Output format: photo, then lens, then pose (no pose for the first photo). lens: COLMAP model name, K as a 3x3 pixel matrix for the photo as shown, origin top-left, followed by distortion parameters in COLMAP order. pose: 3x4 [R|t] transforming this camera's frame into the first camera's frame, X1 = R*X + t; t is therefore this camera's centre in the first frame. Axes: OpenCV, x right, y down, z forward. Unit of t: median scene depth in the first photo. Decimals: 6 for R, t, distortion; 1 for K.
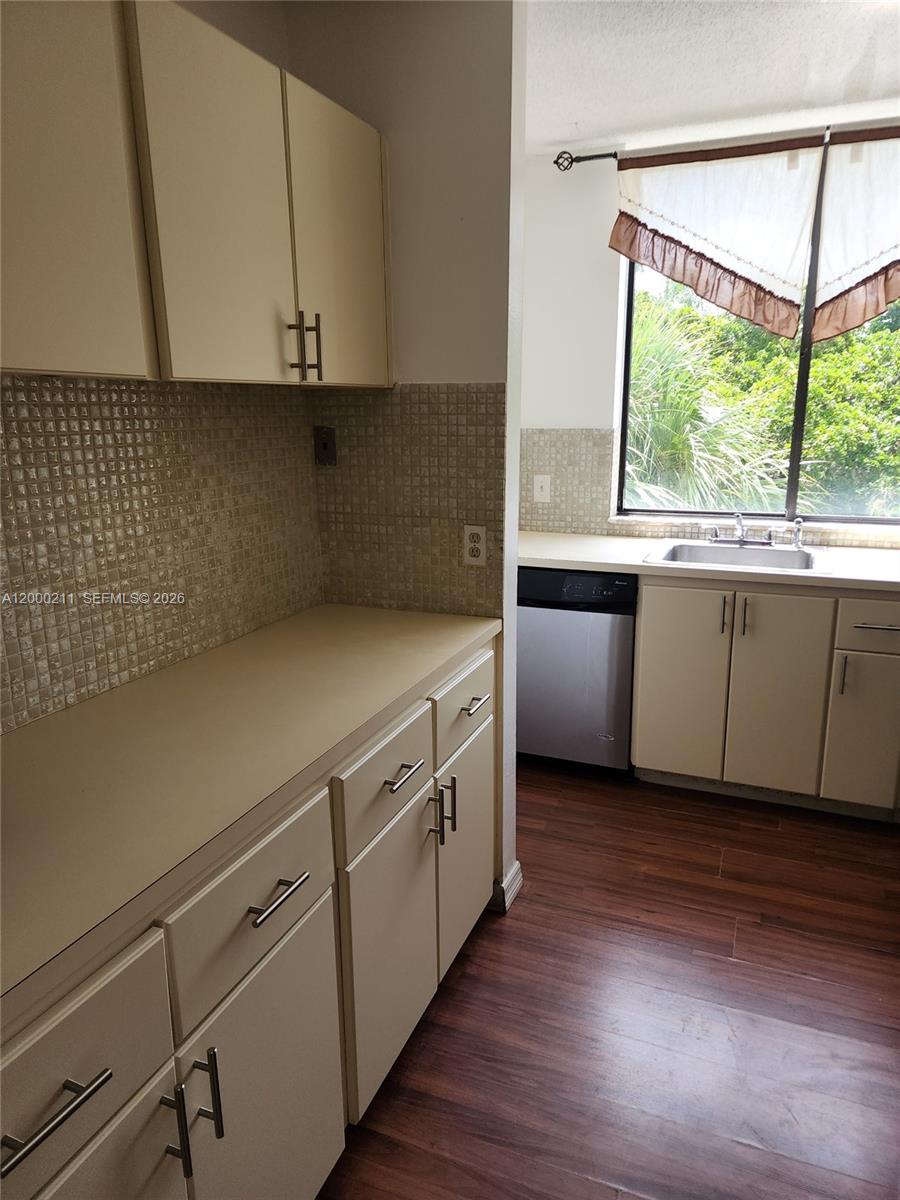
lens RADIAL K [[807.4, 0, 446.4], [0, 807.4, 606.2], [0, 0, 1]] dist [0.023342, -0.023464]
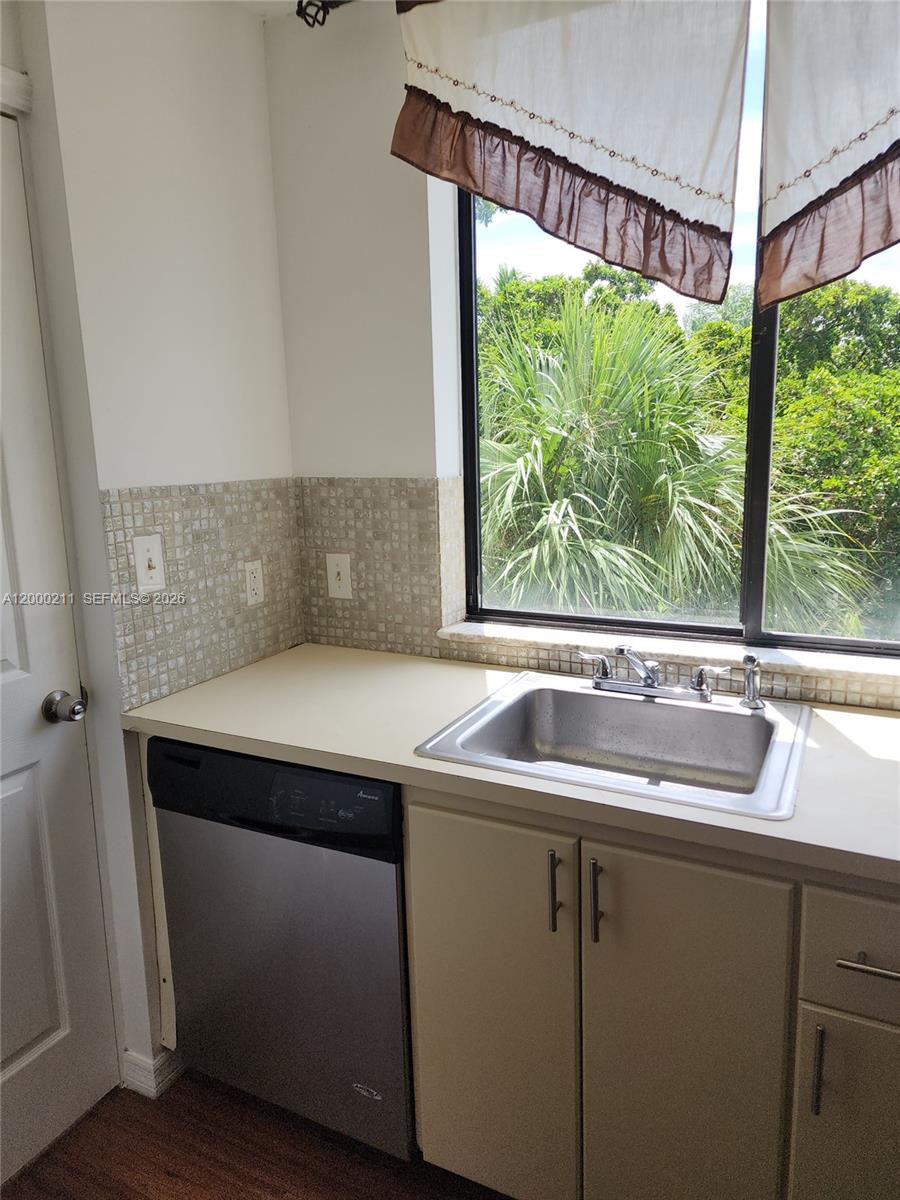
lens RADIAL K [[807.4, 0, 454.4], [0, 807.4, 591.0], [0, 0, 1]] dist [0.023342, -0.023464]
pose [[0.997300, -0.000343, -0.073438, 0.263480], [-0.003630, 0.998537, -0.053959, -0.109588], [0.073349, 0.054080, 0.995839, 0.438985]]
